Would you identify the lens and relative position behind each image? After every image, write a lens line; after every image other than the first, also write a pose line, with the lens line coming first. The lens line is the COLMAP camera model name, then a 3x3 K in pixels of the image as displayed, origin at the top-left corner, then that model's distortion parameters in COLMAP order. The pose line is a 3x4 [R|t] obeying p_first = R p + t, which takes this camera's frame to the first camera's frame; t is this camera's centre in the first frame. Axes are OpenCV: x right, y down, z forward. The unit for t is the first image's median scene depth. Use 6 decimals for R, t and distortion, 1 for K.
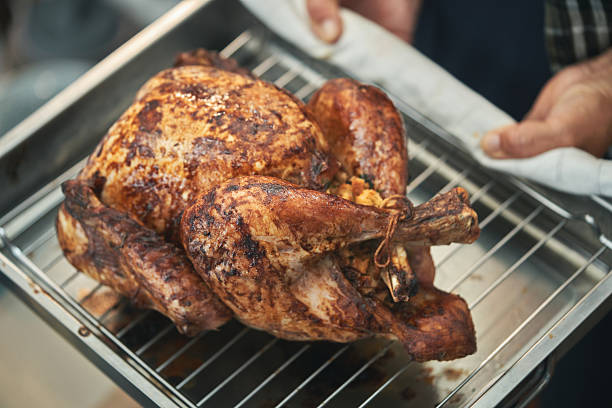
lens RADIAL K [[1962.2, 0, 306.0], [0, 1962.2, 204.1], [0, 0, 1]] dist [-0.362941, 0.000000]
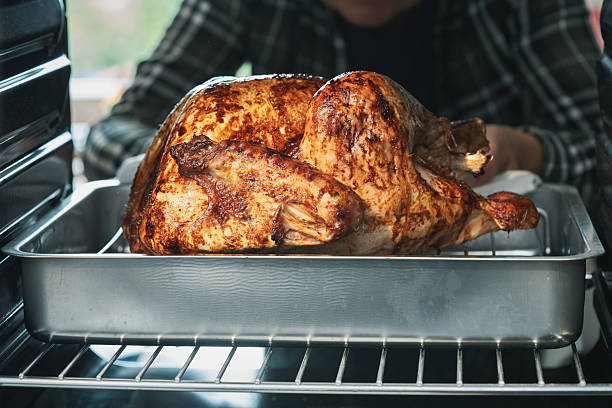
lens RADIAL K [[1962.2, 0, 307.0], [0, 1962.2, 204.7], [0, 0, 1]] dist [-0.362941, 0.000000]
pose [[0.728932, 0.000405, 0.684586, -0.814137], [0.506973, 0.671678, -0.540210, 0.631970], [-0.460040, 0.740843, 0.489402, 0.494680]]
